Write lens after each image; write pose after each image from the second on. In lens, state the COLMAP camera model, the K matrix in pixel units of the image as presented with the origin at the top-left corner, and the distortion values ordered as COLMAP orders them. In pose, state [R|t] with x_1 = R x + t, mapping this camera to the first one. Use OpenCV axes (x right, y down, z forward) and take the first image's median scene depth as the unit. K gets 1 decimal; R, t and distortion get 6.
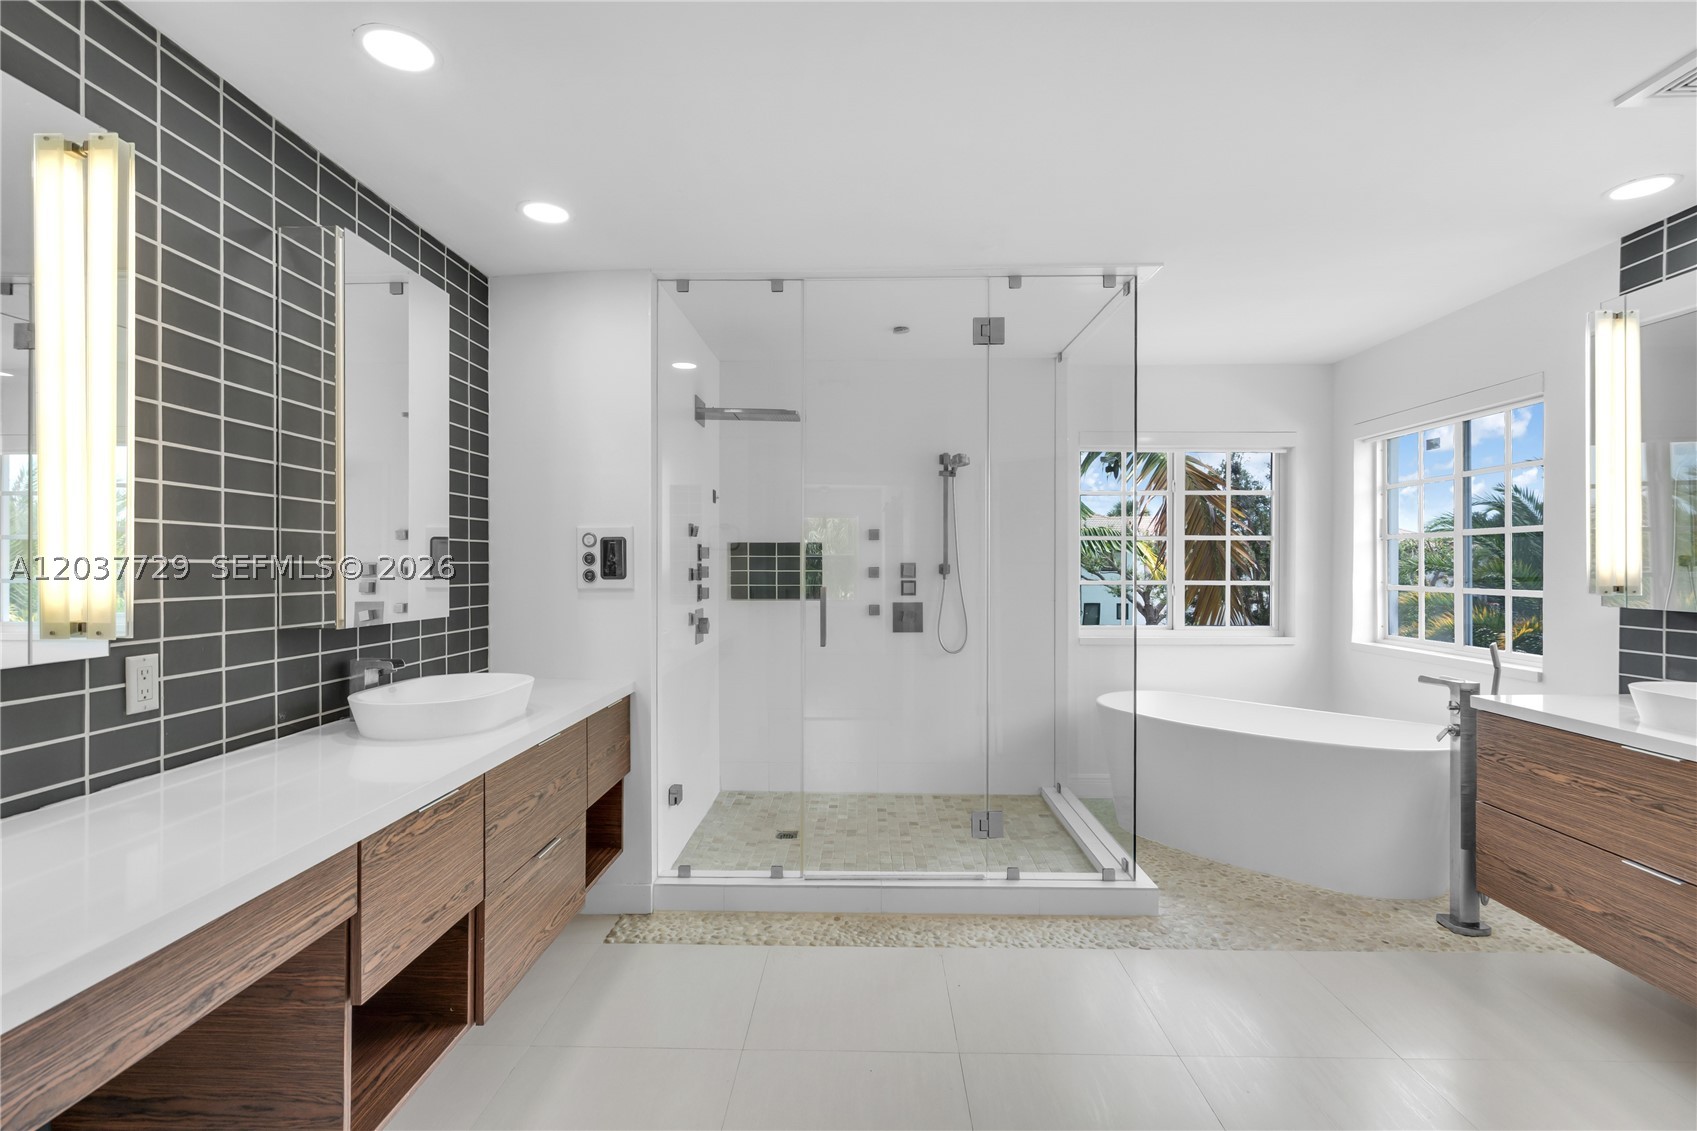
lens RADIAL K [[793.5, 0, 847.8], [0, 793.5, 566.0], [0, 0, 1]] dist [0.000482, 0.001021]
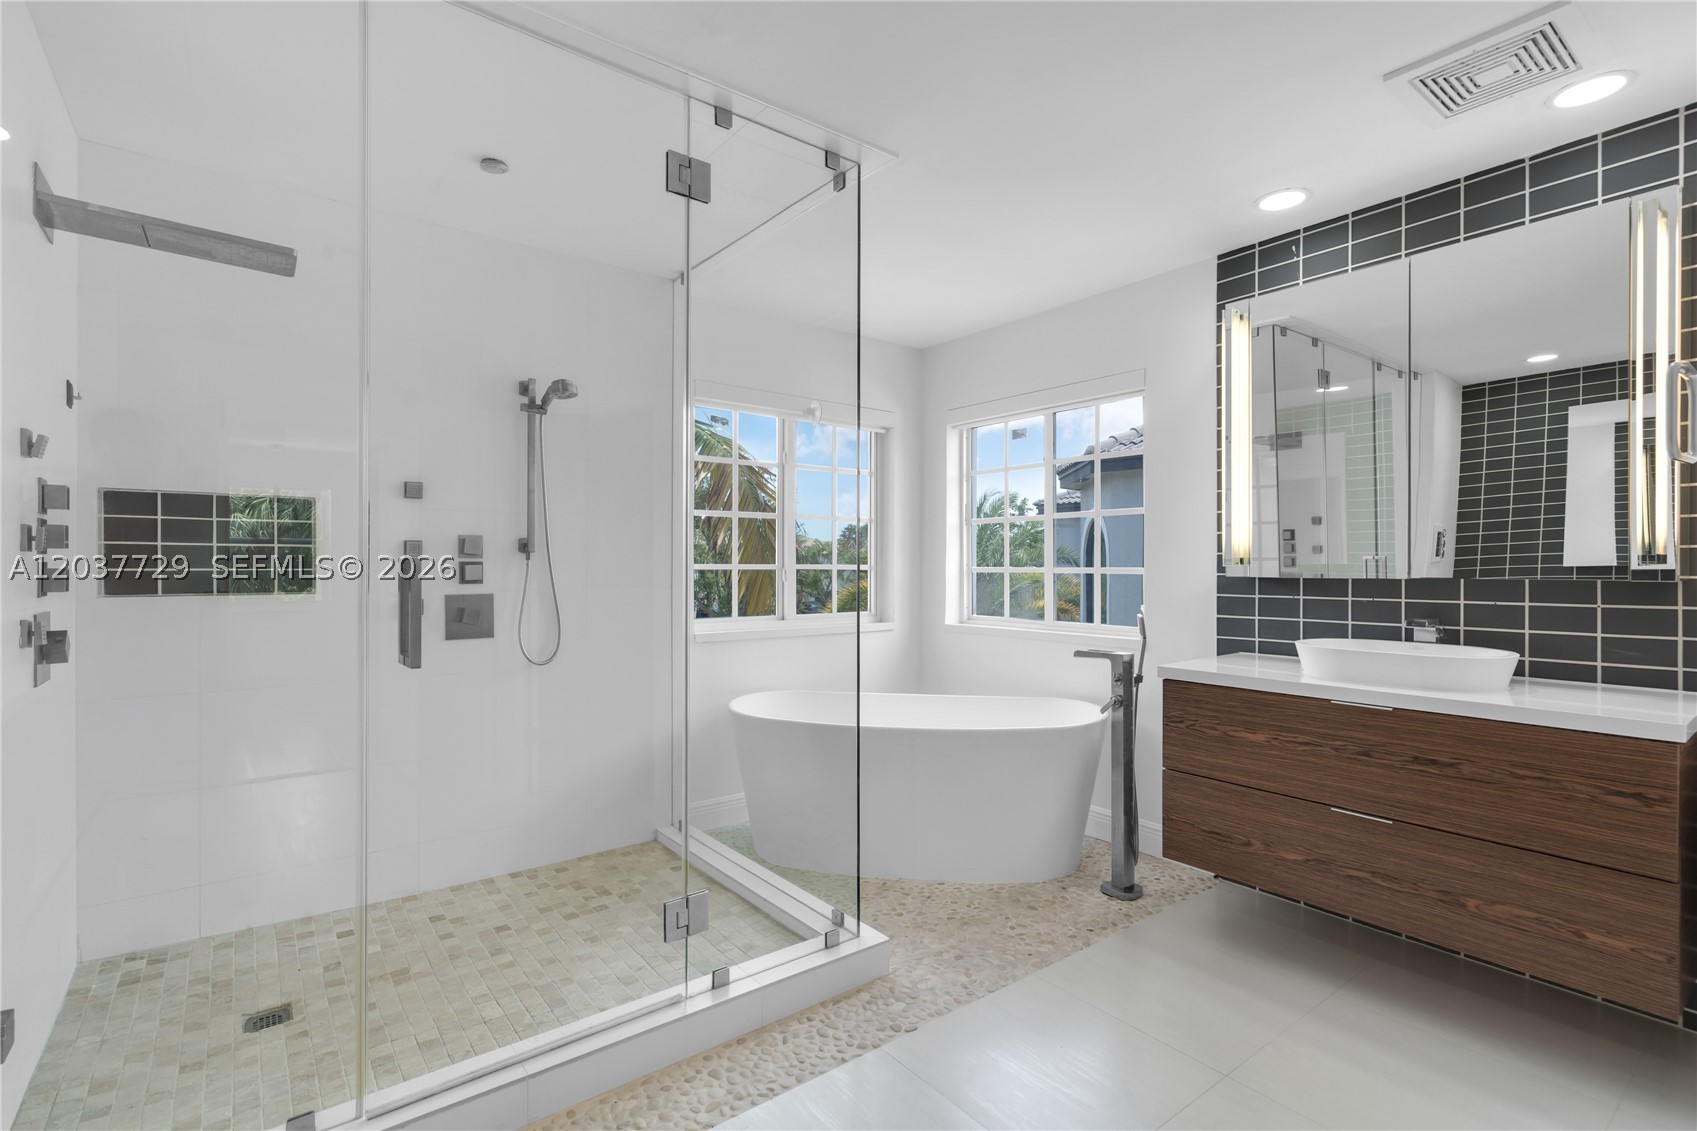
lens RADIAL K [[793.5, 0, 851.8], [0, 793.5, 566.4], [0, 0, 1]] dist [0.000482, 0.001021]
pose [[0.777076, 0.001680, 0.629404, -0.131165], [-0.001071, 0.999999, -0.001348, 0.031386], [-0.629406, 0.000374, 0.777077, 0.380721]]
